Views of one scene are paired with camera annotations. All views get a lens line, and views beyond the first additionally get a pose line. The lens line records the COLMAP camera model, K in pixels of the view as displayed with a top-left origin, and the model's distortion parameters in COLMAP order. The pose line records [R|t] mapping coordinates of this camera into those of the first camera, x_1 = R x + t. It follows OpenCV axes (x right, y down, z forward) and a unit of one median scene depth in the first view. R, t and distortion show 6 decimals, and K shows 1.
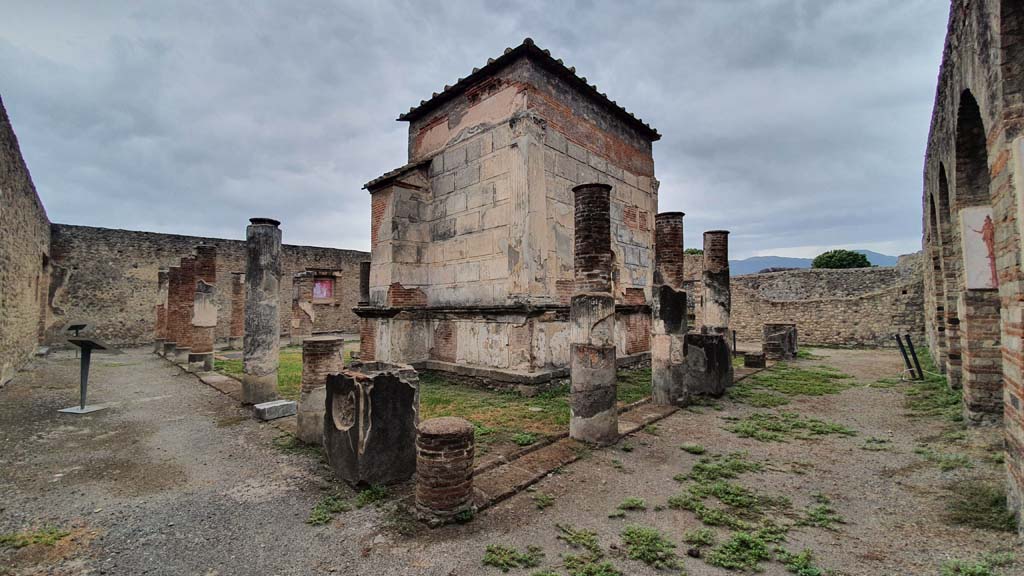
lens RADIAL K [[395.8, 0, 484.9], [0, 395.8, 288.2], [0, 0, 1]] dist [-0.000756, -0.000233]
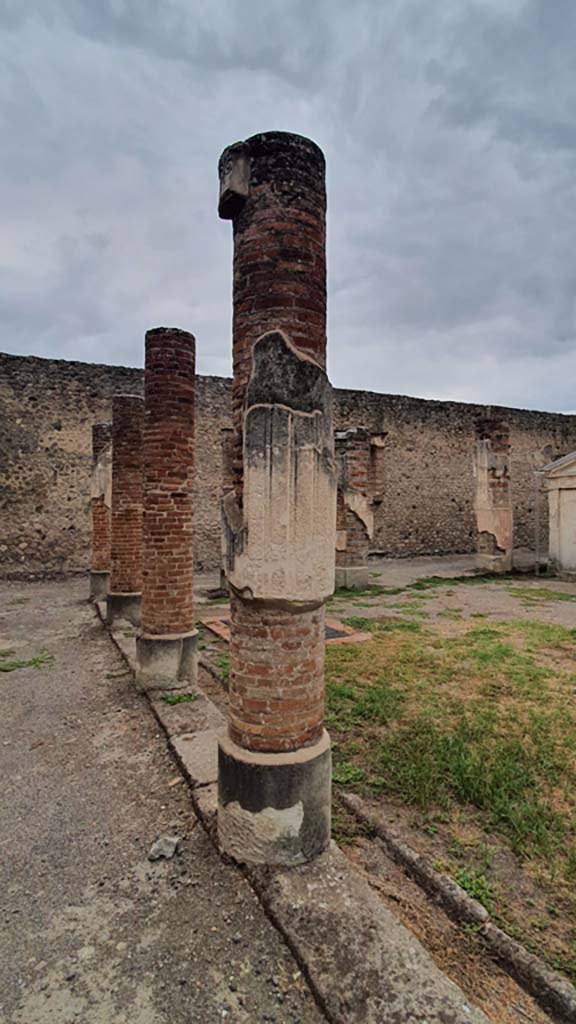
lens RADIAL K [[526.9, 0, 288.0], [0, 526.9, 512.0], [0, 0, 1]] dist [0.002727, 0.000209]
pose [[0.940586, 0.007190, -0.339480, -0.431957], [0.011557, 0.998519, 0.053168, 0.030483], [0.339359, -0.053933, 0.939109, 0.533016]]
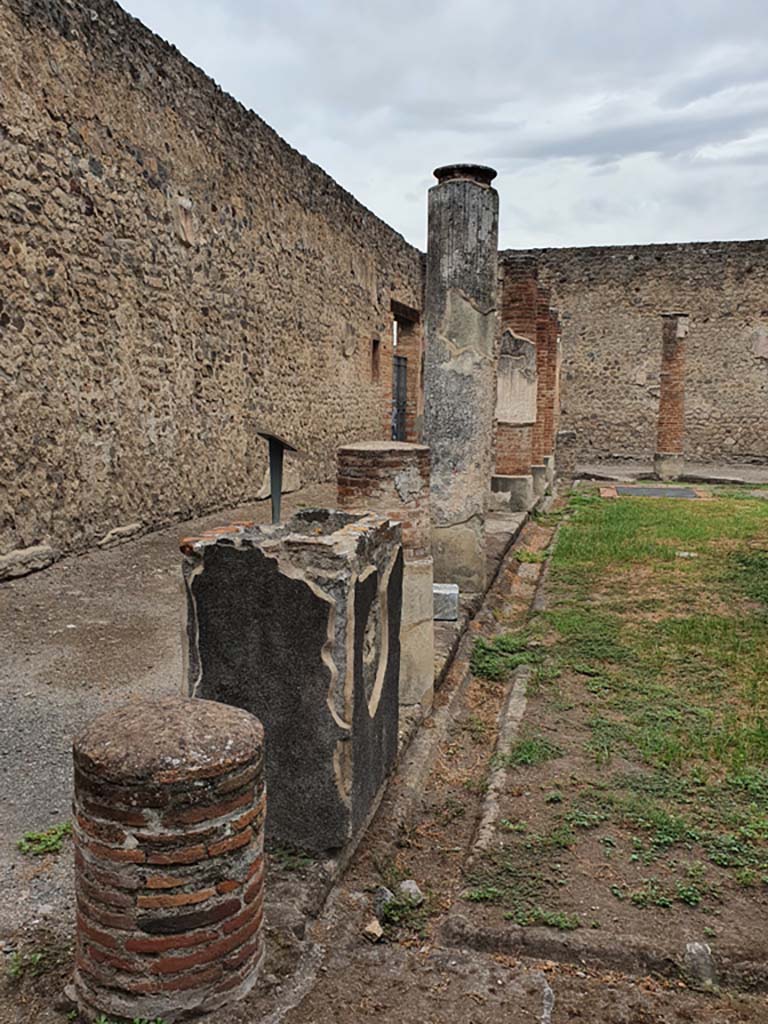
lens RADIAL K [[895.8, 0, 384.0], [0, 895.8, 512.0], [0, 0, 1]] dist [0.079282, -0.002776]
pose [[0.533958, 0.113093, -0.837914, 0.117153], [0.032629, 0.987520, 0.154078, 0.017719], [0.844881, -0.109611, 0.523604, 0.171366]]
